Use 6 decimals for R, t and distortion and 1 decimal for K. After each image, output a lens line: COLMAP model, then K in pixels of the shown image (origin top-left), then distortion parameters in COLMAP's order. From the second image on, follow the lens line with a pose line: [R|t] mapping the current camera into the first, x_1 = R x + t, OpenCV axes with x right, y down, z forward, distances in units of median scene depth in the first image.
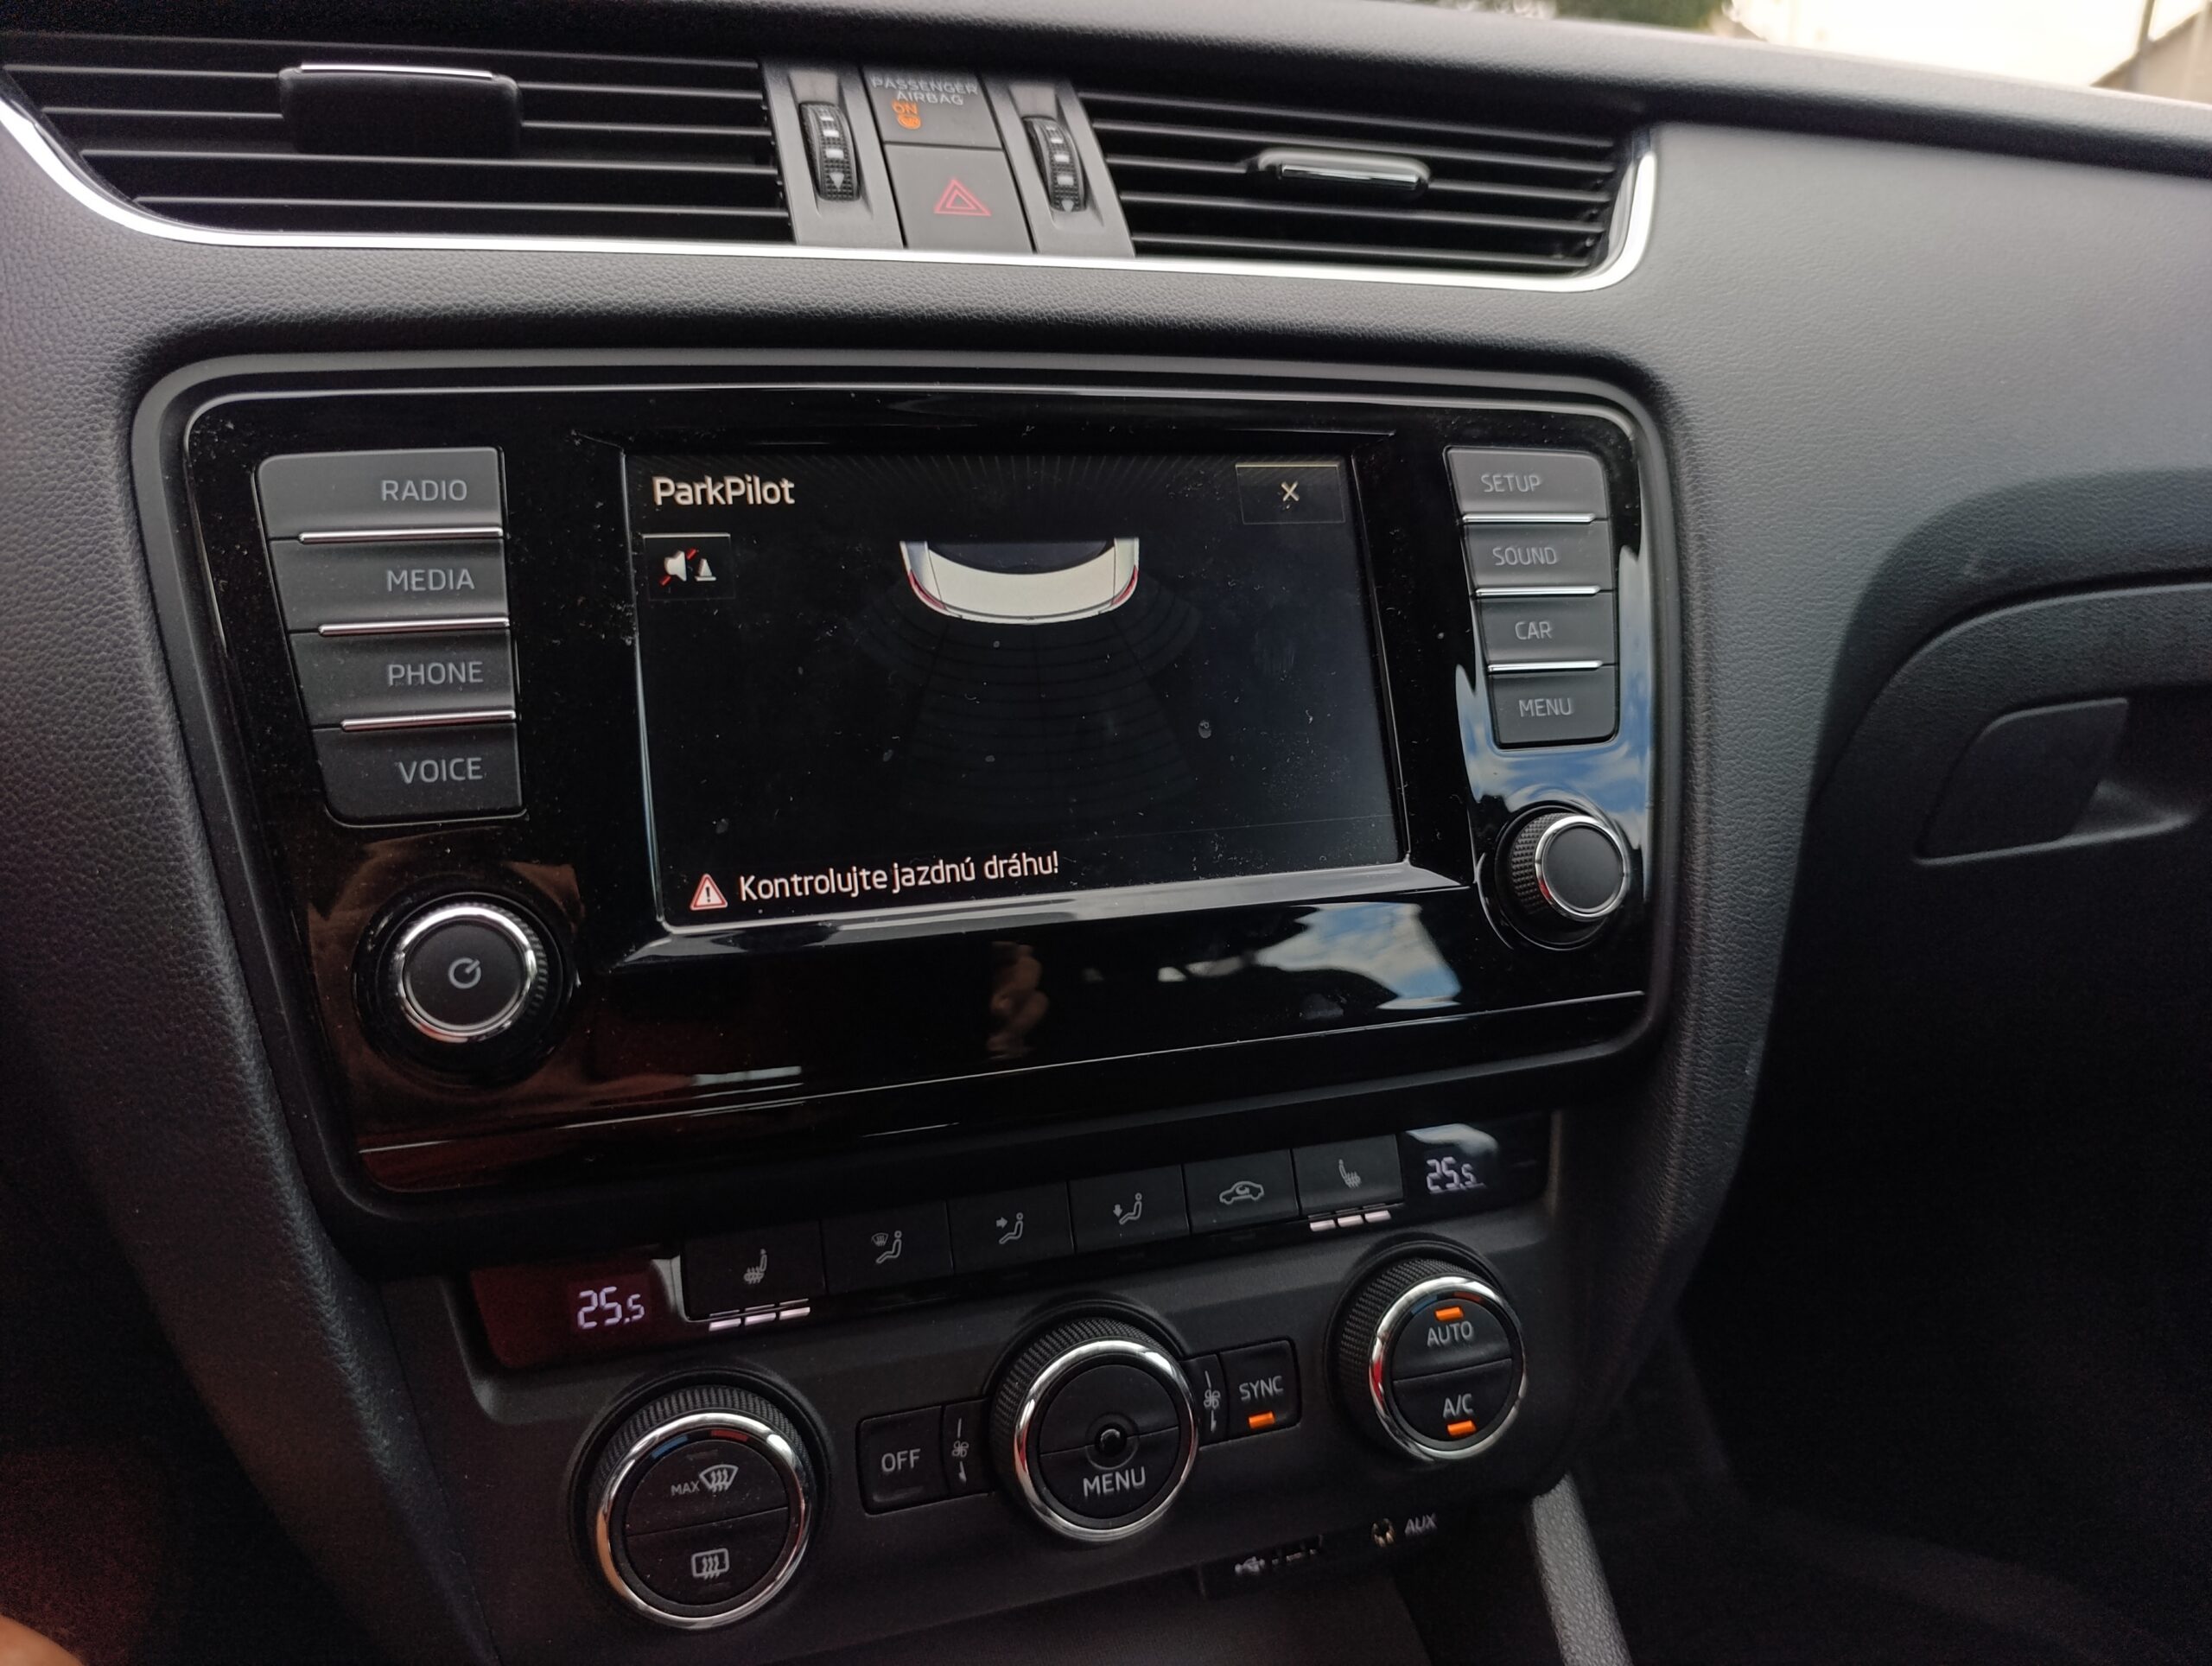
lens RADIAL K [[1522.4, 0, 1106.0], [0, 1522.4, 833.0], [0, 0, 1]] dist [-0.003108, -0.002905]
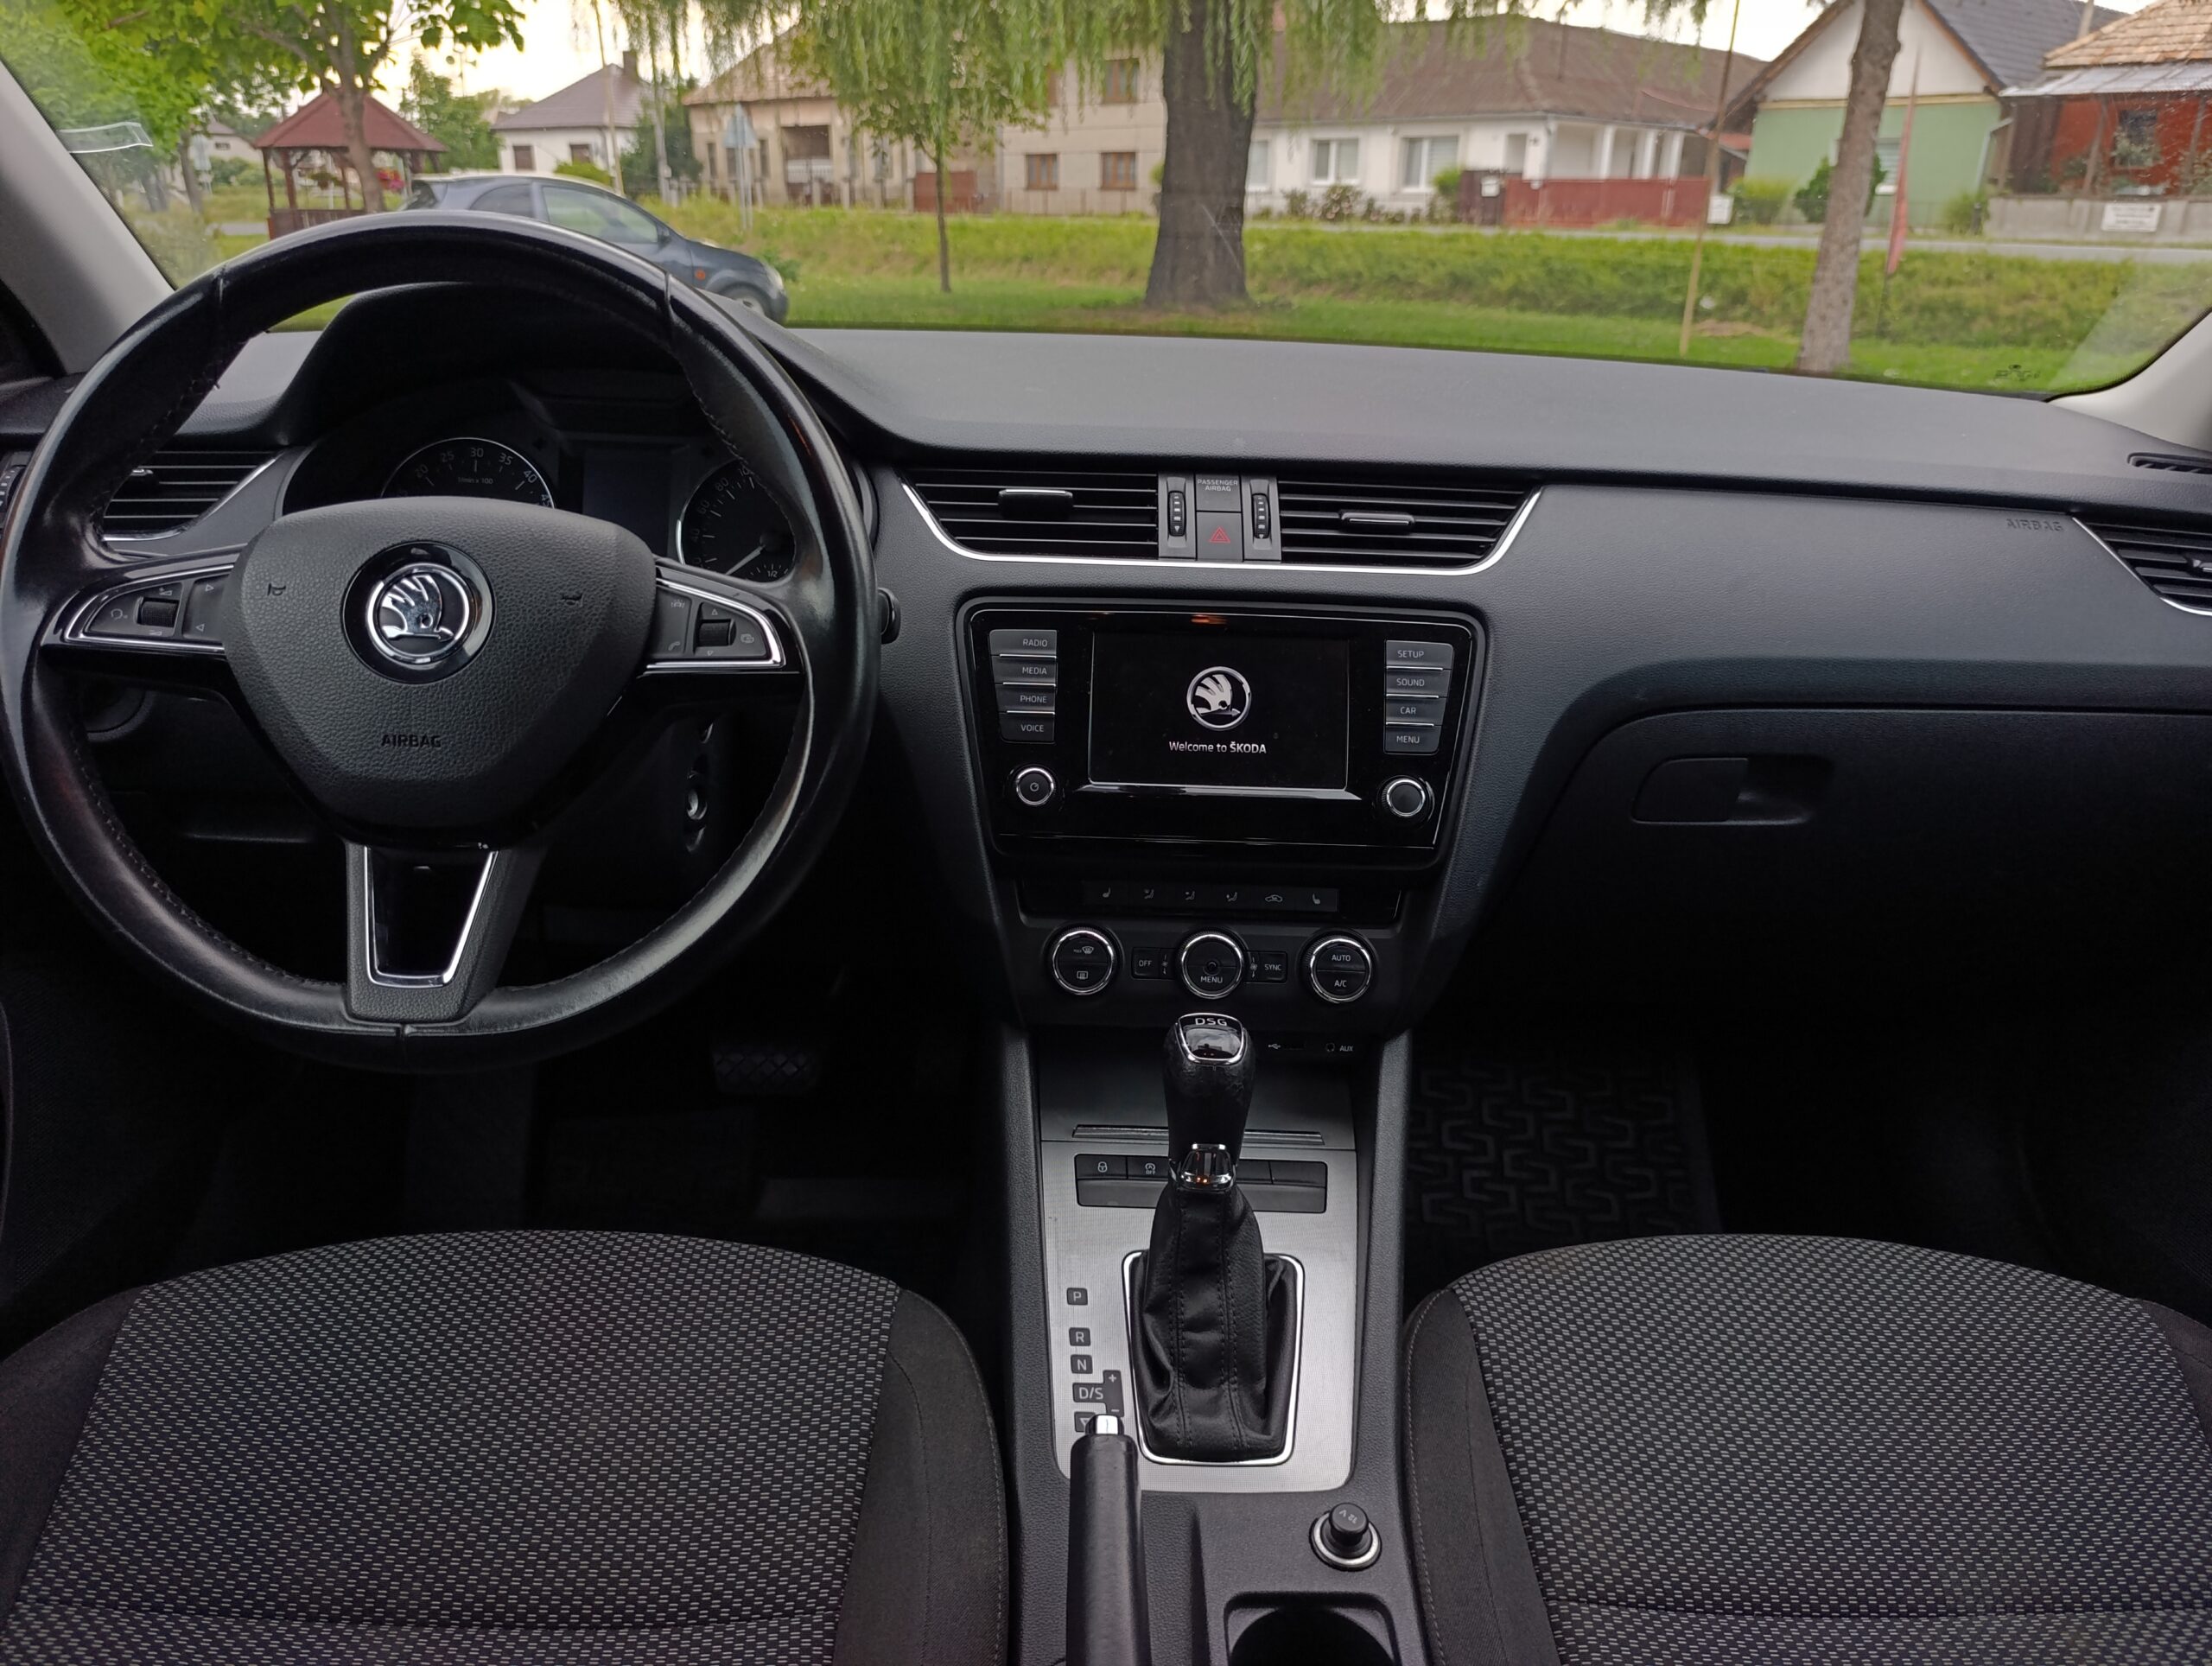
lens RADIAL K [[1522.4, 0, 1106.0], [0, 1522.4, 833.0], [0, 0, 1]] dist [-0.003108, -0.002905]
pose [[0.956729, 0.120062, -0.265055, 0.528355], [-0.105835, 0.992099, 0.067373, -0.043950], [0.271049, -0.036406, 0.961877, -1.816188]]
